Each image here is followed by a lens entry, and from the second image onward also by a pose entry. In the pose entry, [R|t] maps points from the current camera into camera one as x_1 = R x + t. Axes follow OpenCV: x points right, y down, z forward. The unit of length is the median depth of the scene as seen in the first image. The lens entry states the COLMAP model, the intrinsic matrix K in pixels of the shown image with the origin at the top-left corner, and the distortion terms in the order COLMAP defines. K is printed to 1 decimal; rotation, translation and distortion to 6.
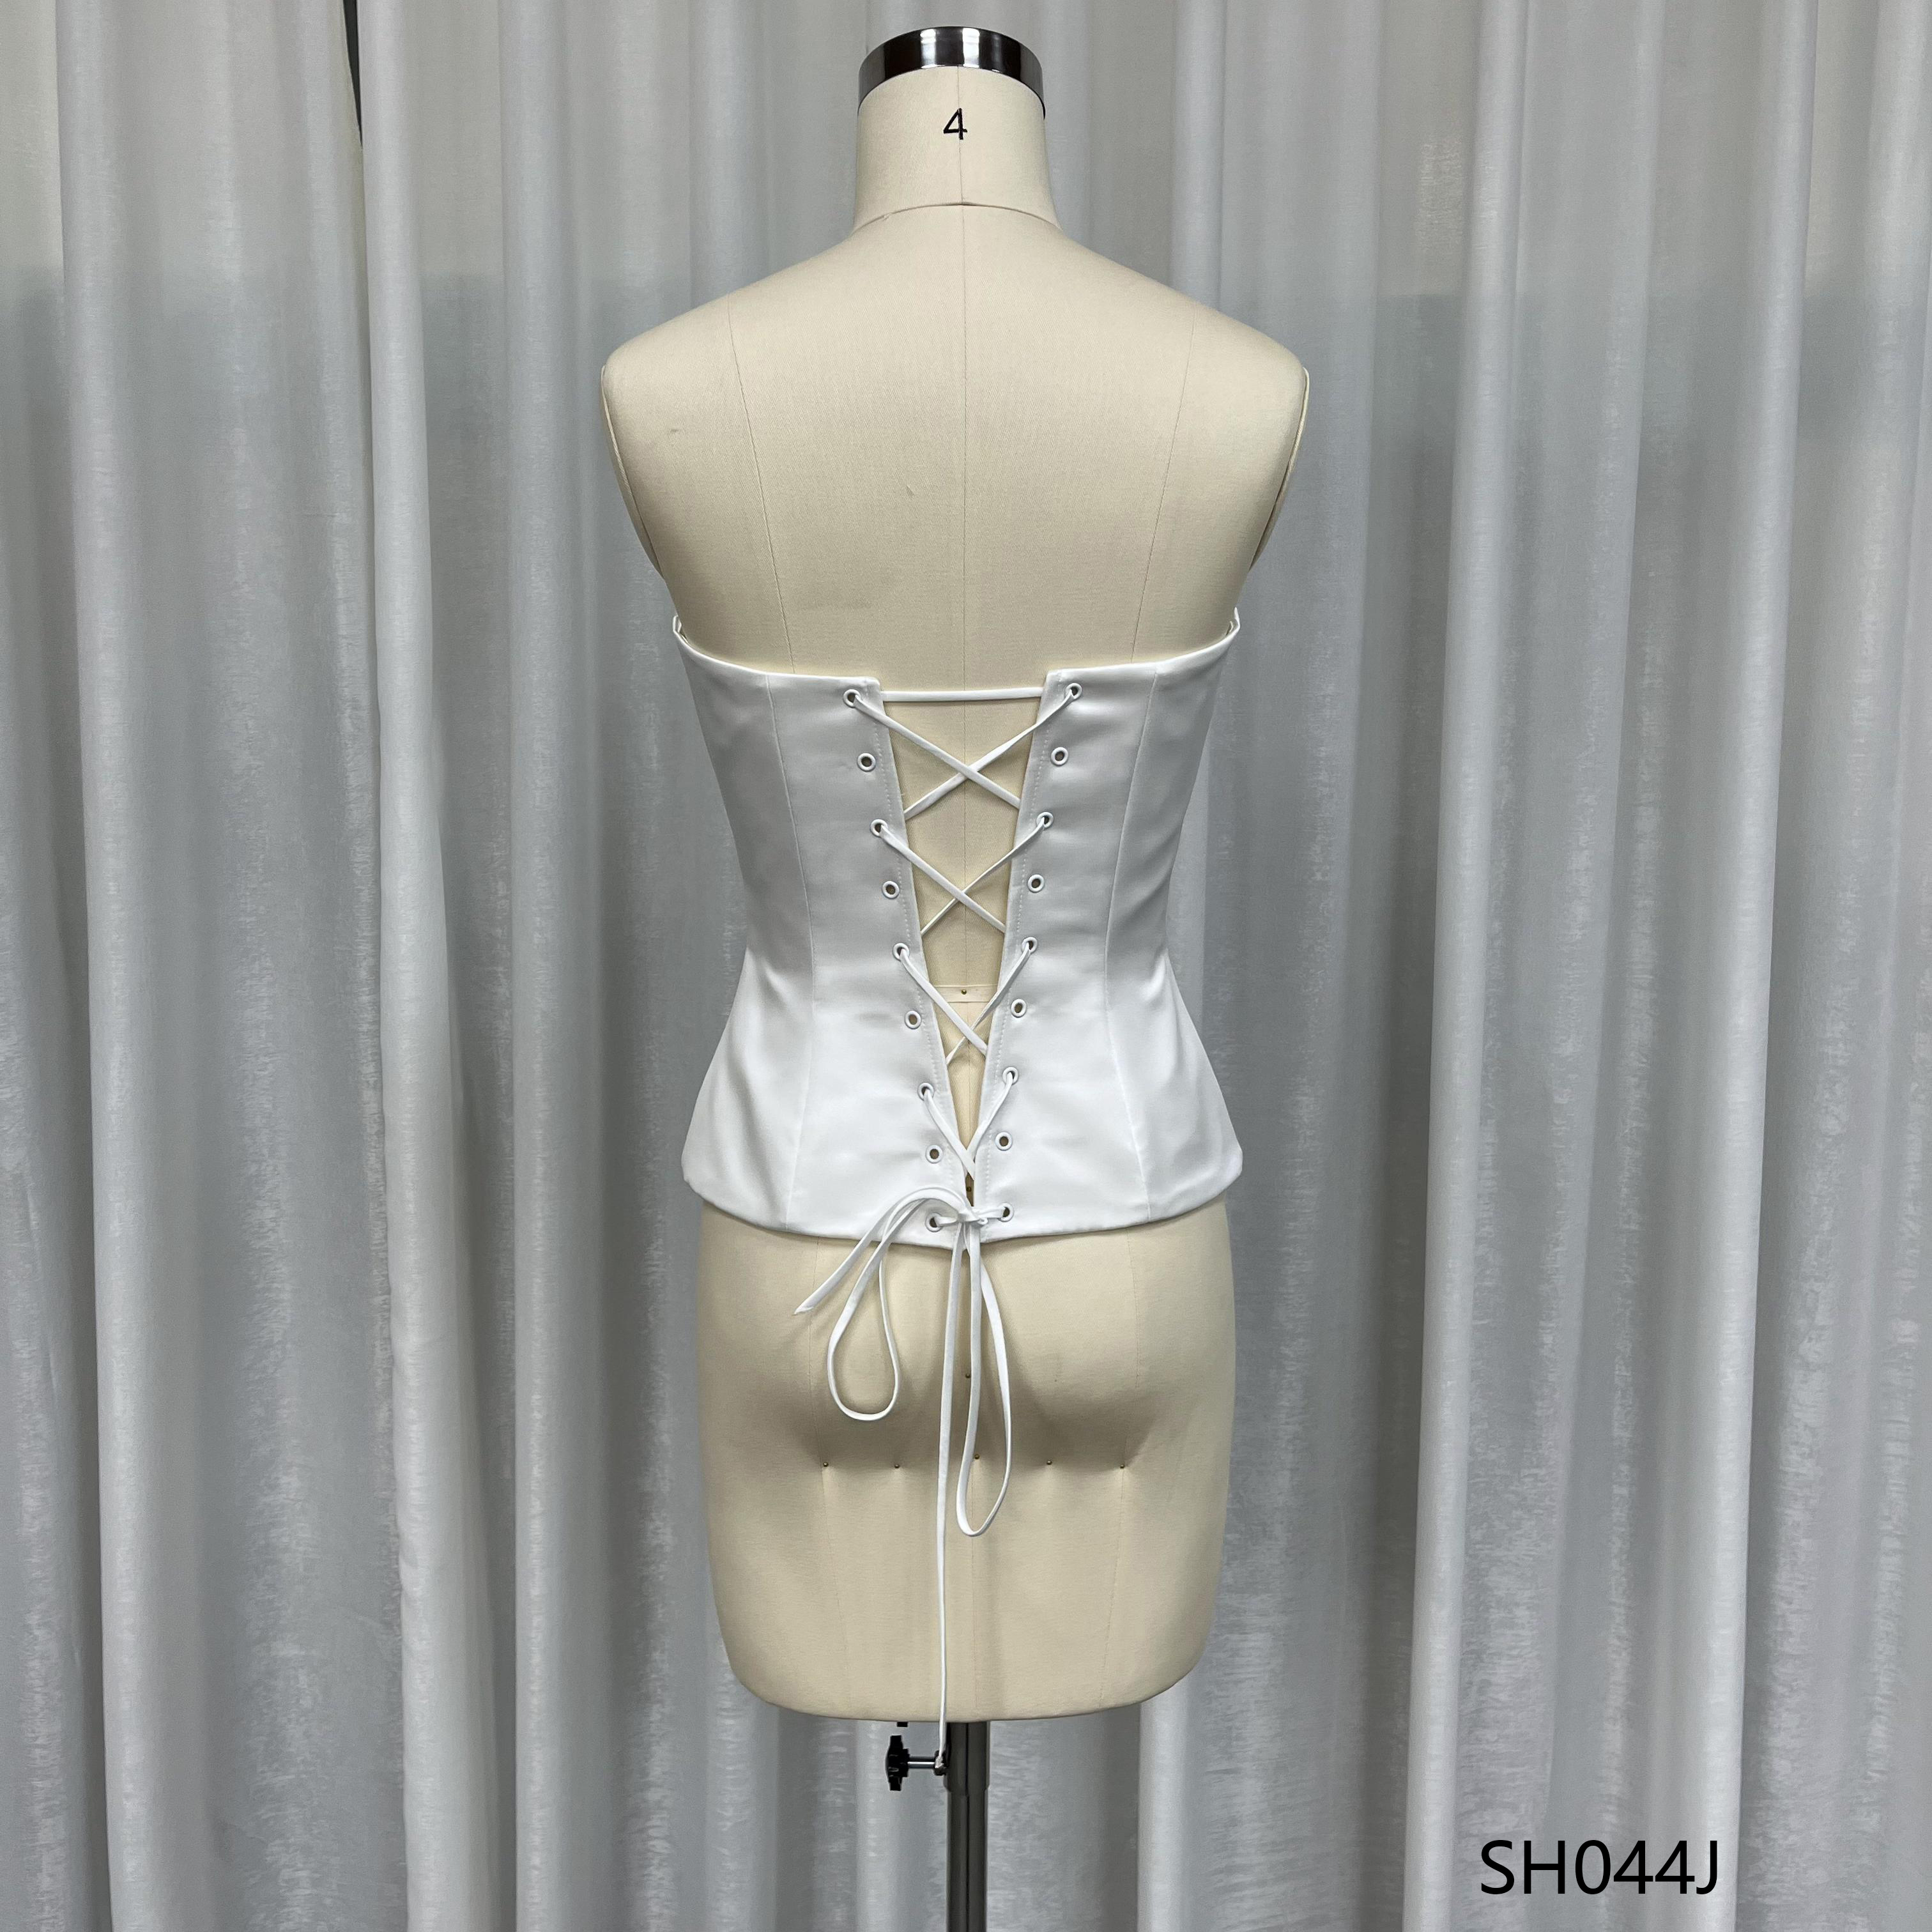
lens RADIAL K [[2054.2, 0, 945.1], [0, 2054.2, 991.2], [0, 0, 1]] dist [0.024921, 0.000000]
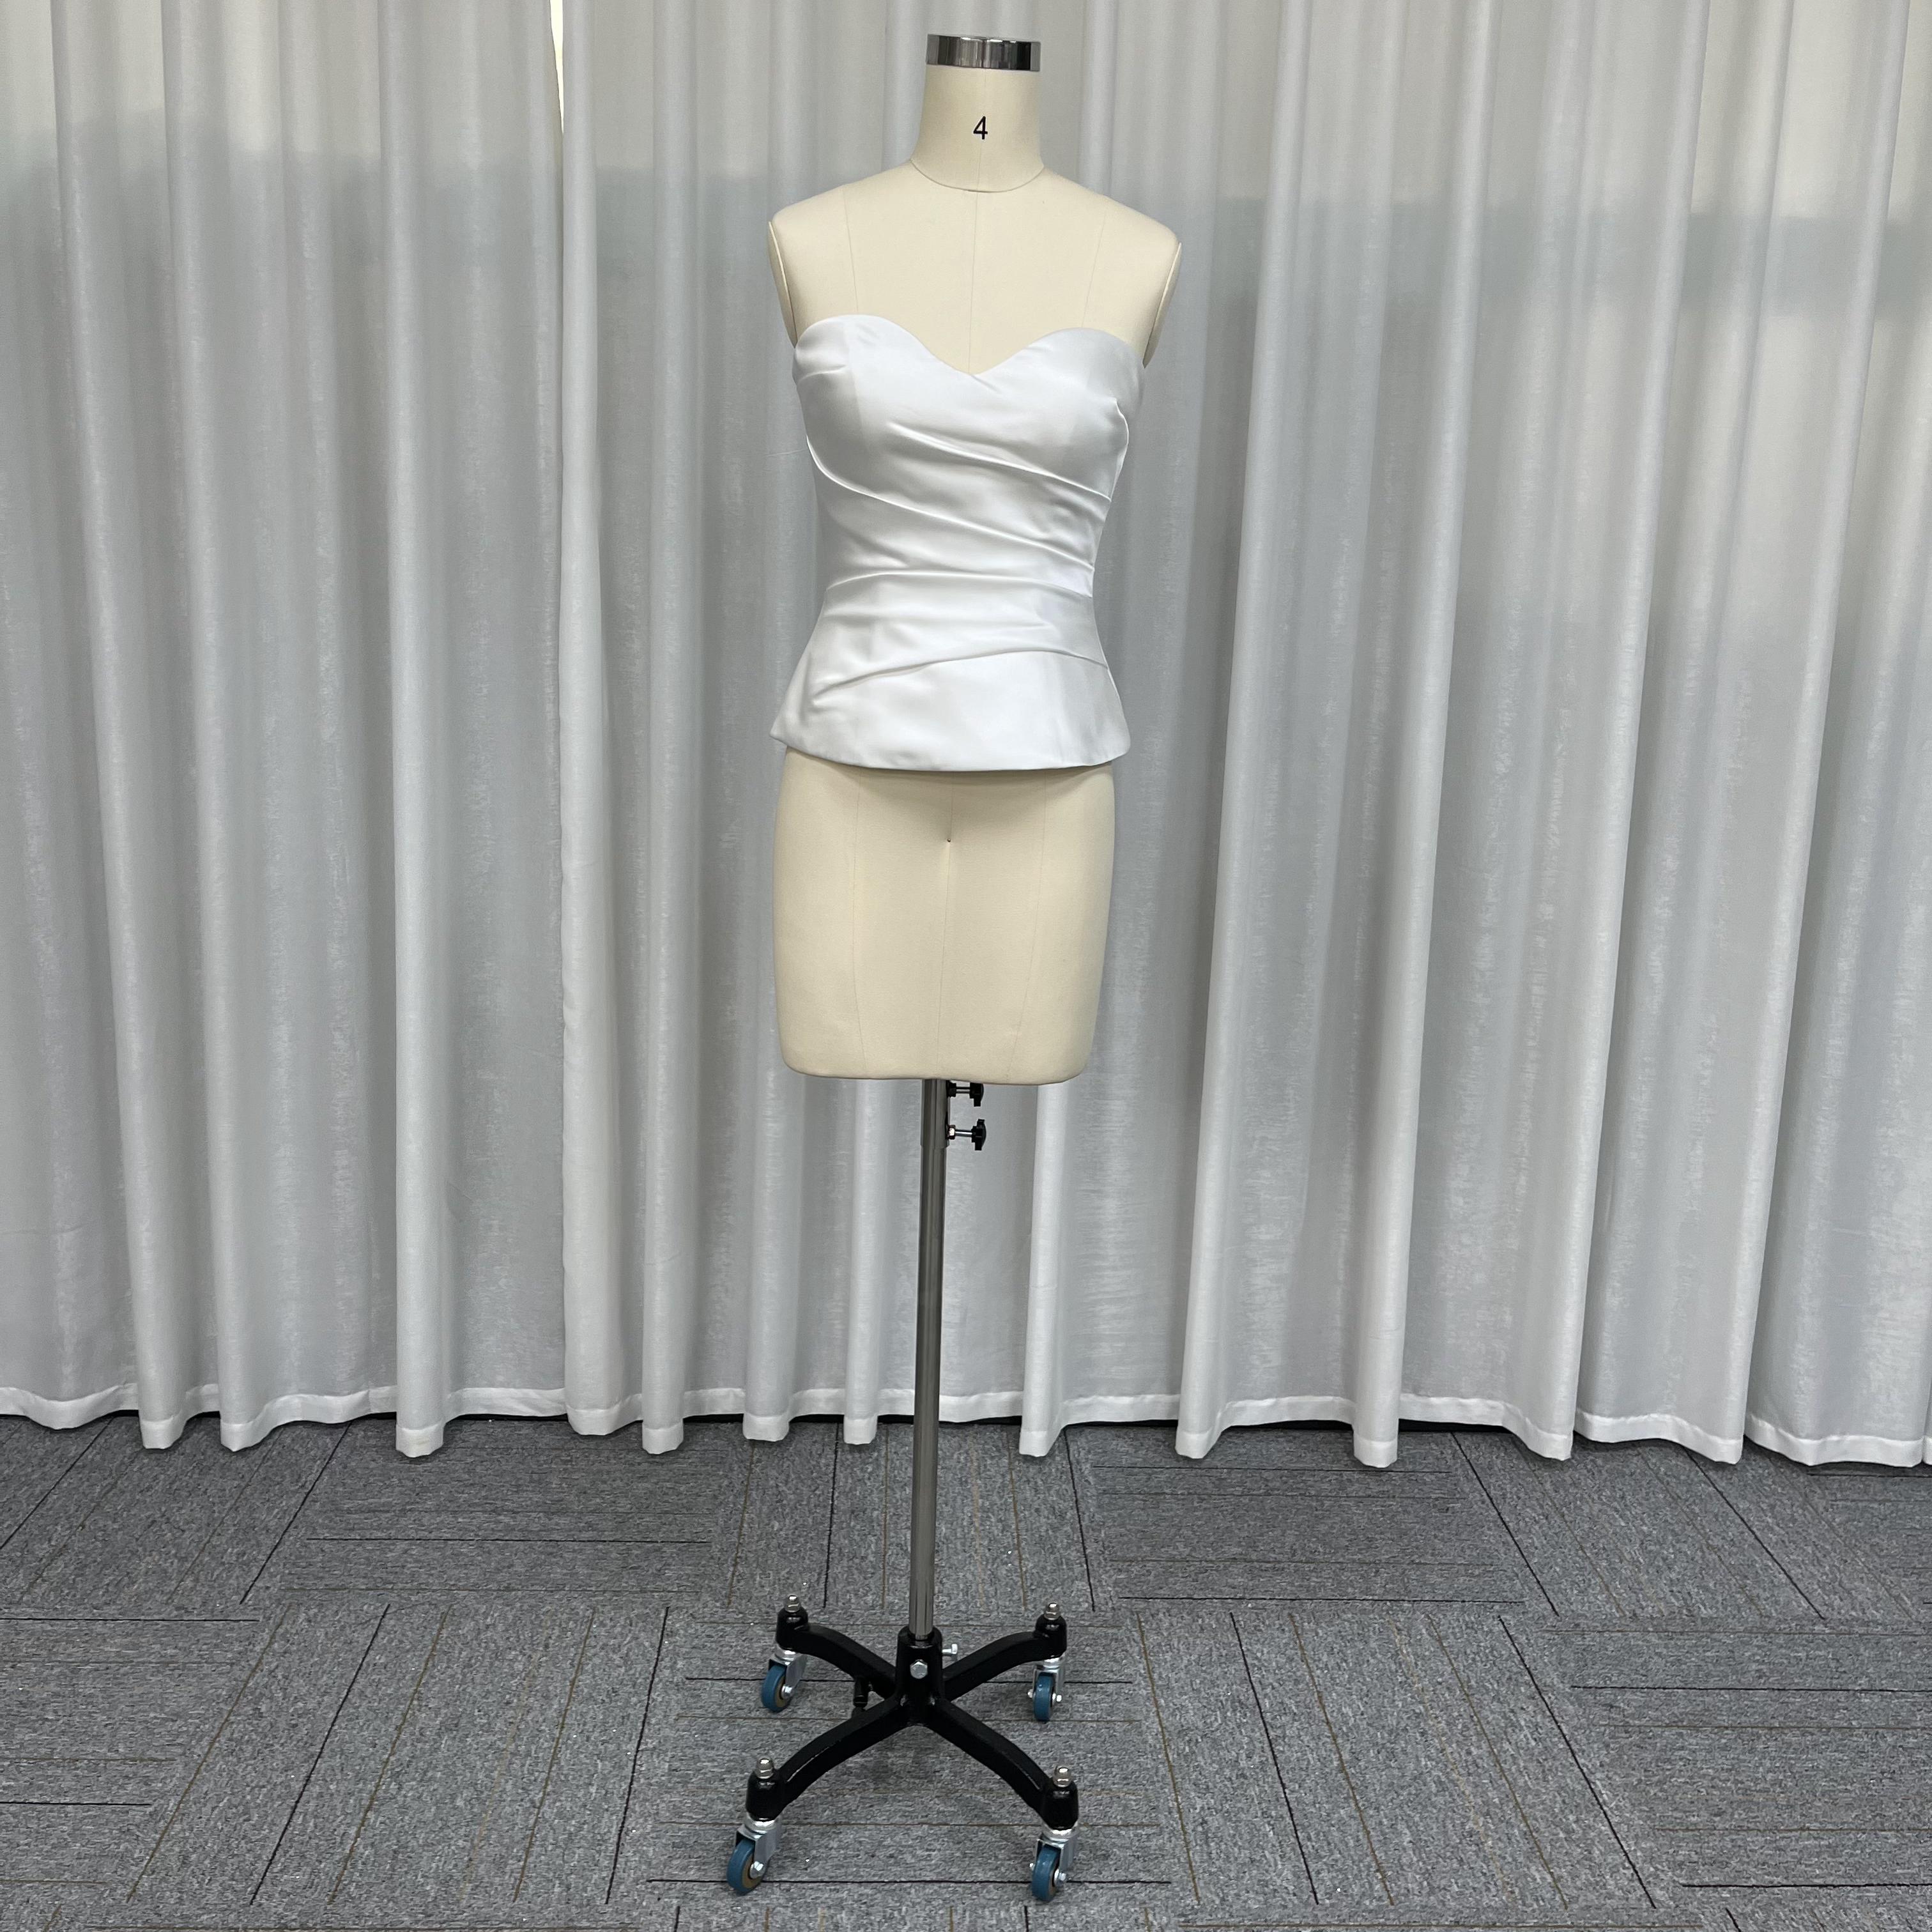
lens RADIAL K [[2054.2, 0, 959.0], [0, 2054.2, 1018.8], [0, 0, 1]] dist [0.024921, 0.000000]
pose [[0.999093, 0.037154, -0.020790, 0.073326], [-0.035278, 0.995815, 0.084311, 0.144920], [0.023836, -0.083501, 0.996223, -0.576556]]
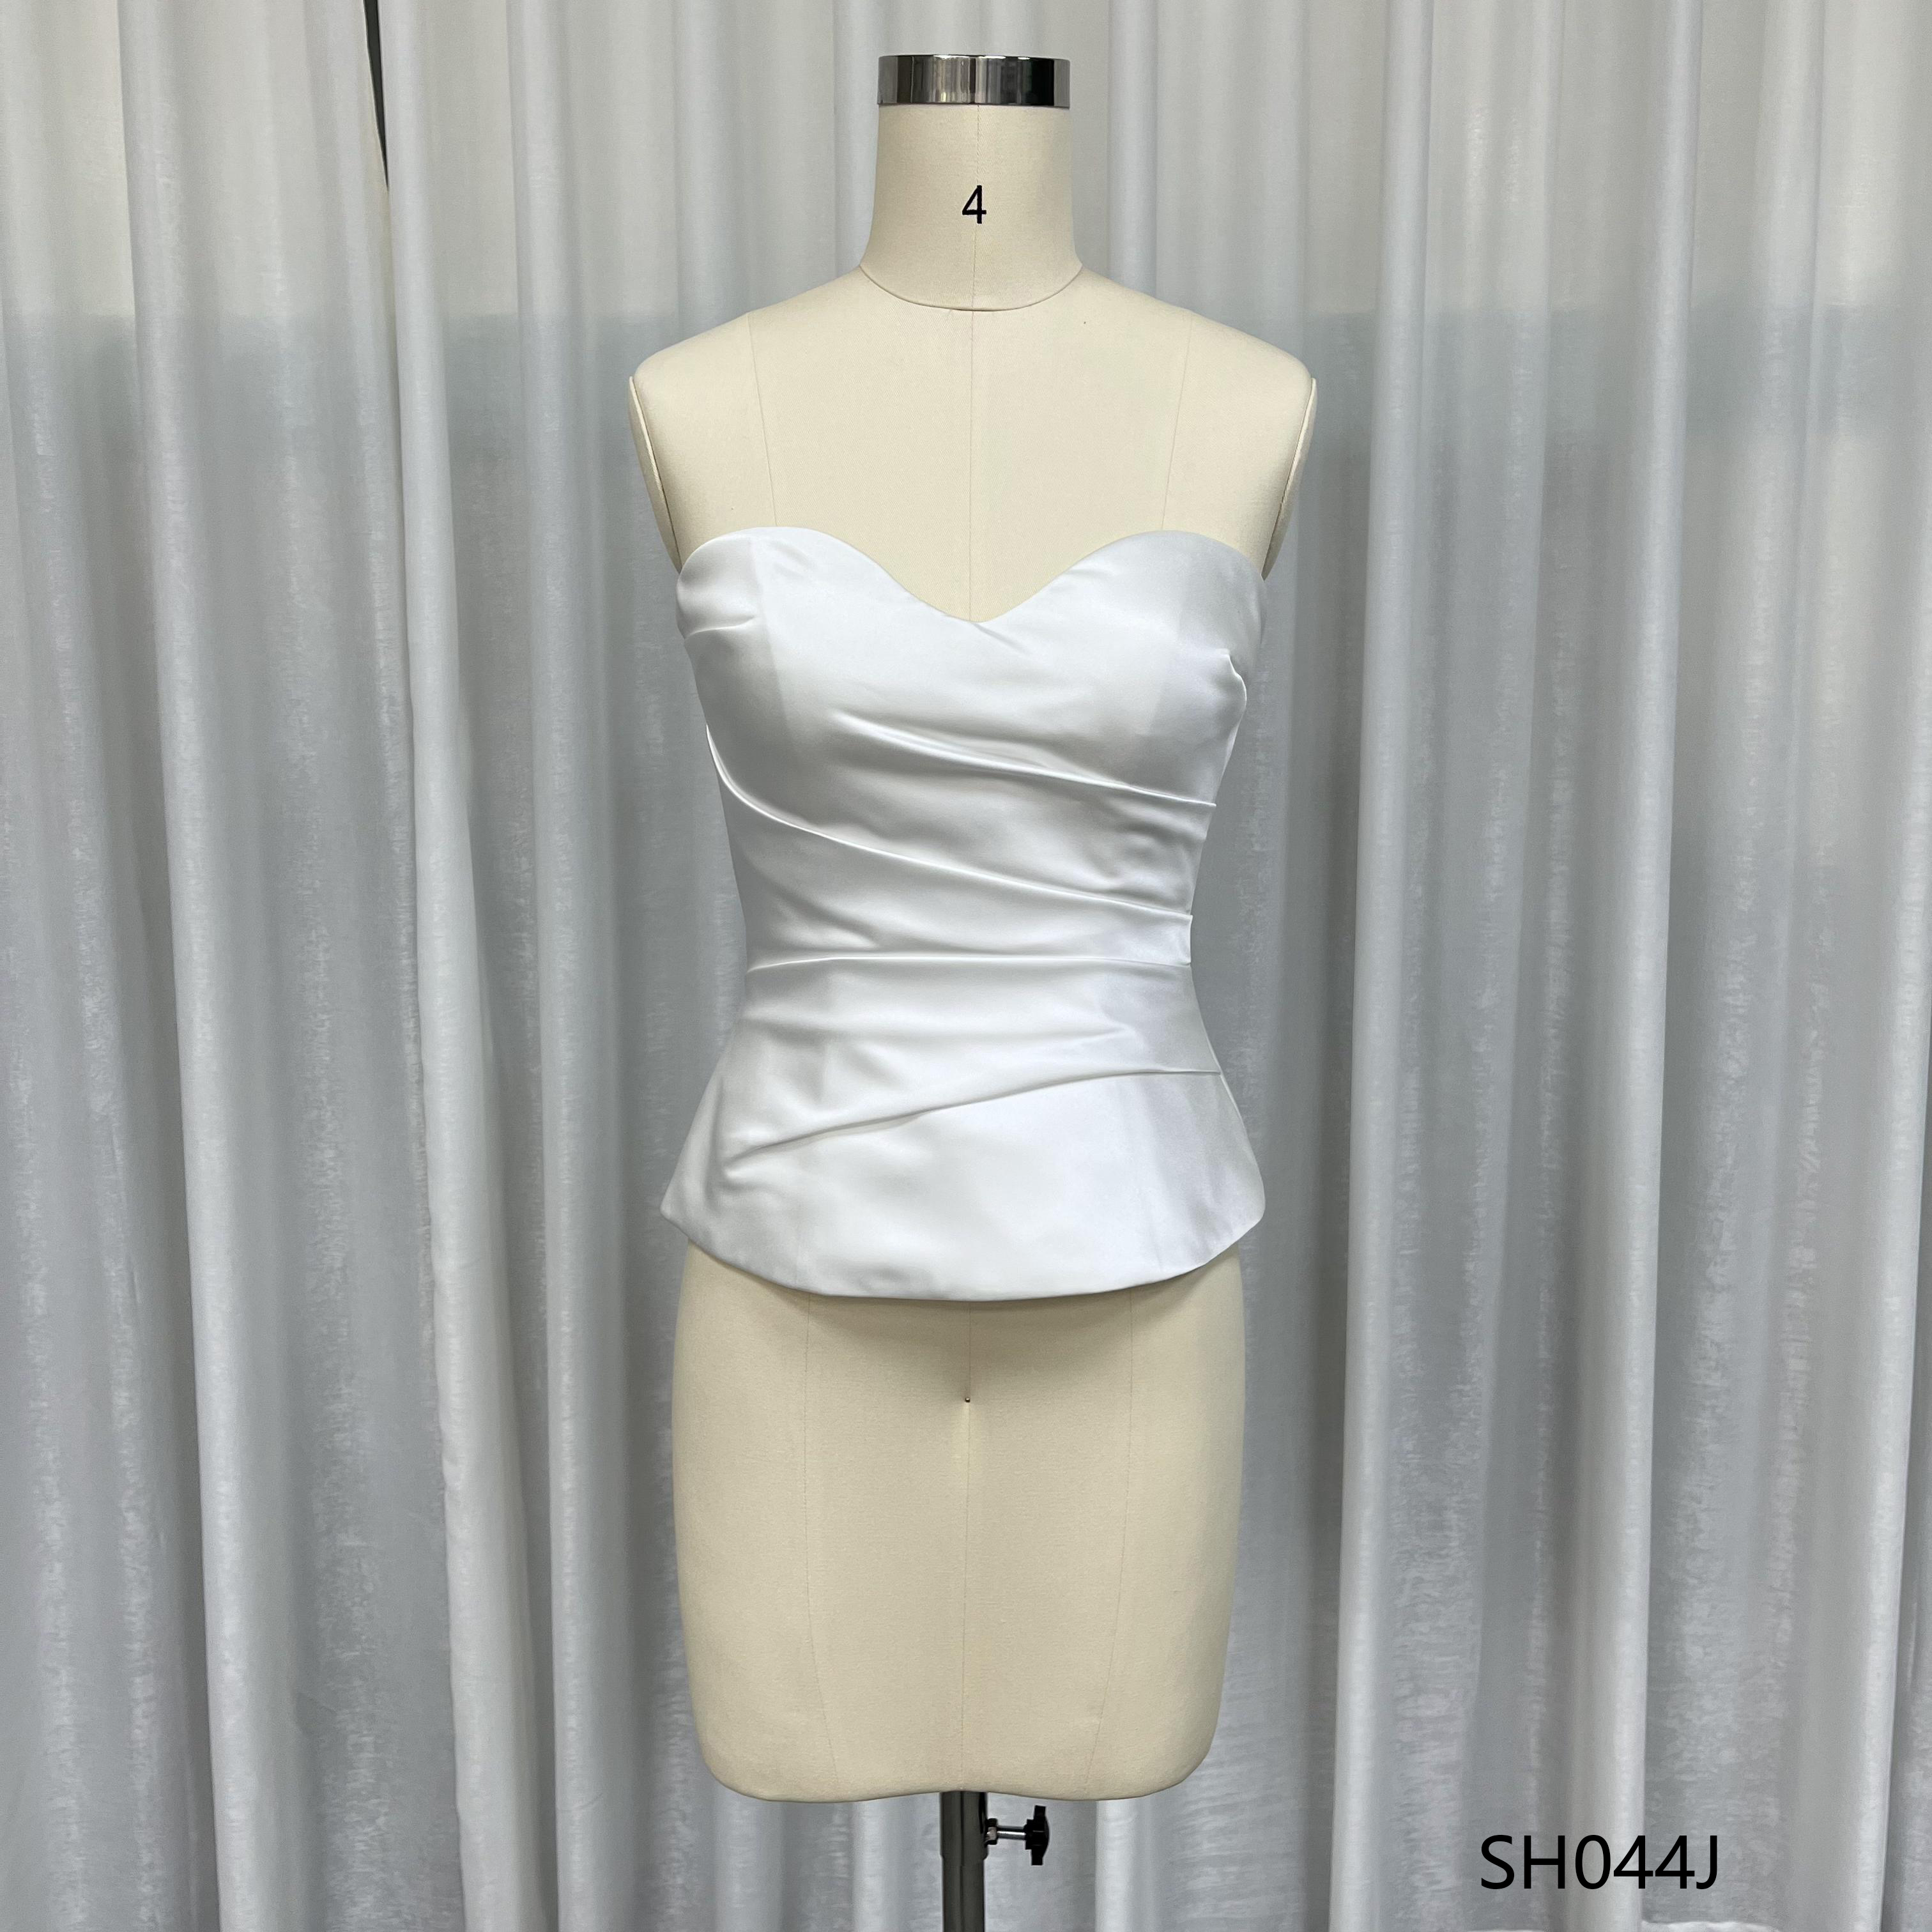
lens RADIAL K [[2013.5, 0, 934.9], [0, 2013.5, 1006.0], [0, 0, 1]] dist [0.037761, 0.000000]
pose [[0.998954, -0.004872, -0.045470, 0.060262], [0.005839, 0.999759, 0.021165, 0.006549], [0.045356, -0.021408, 0.998741, -0.097345]]
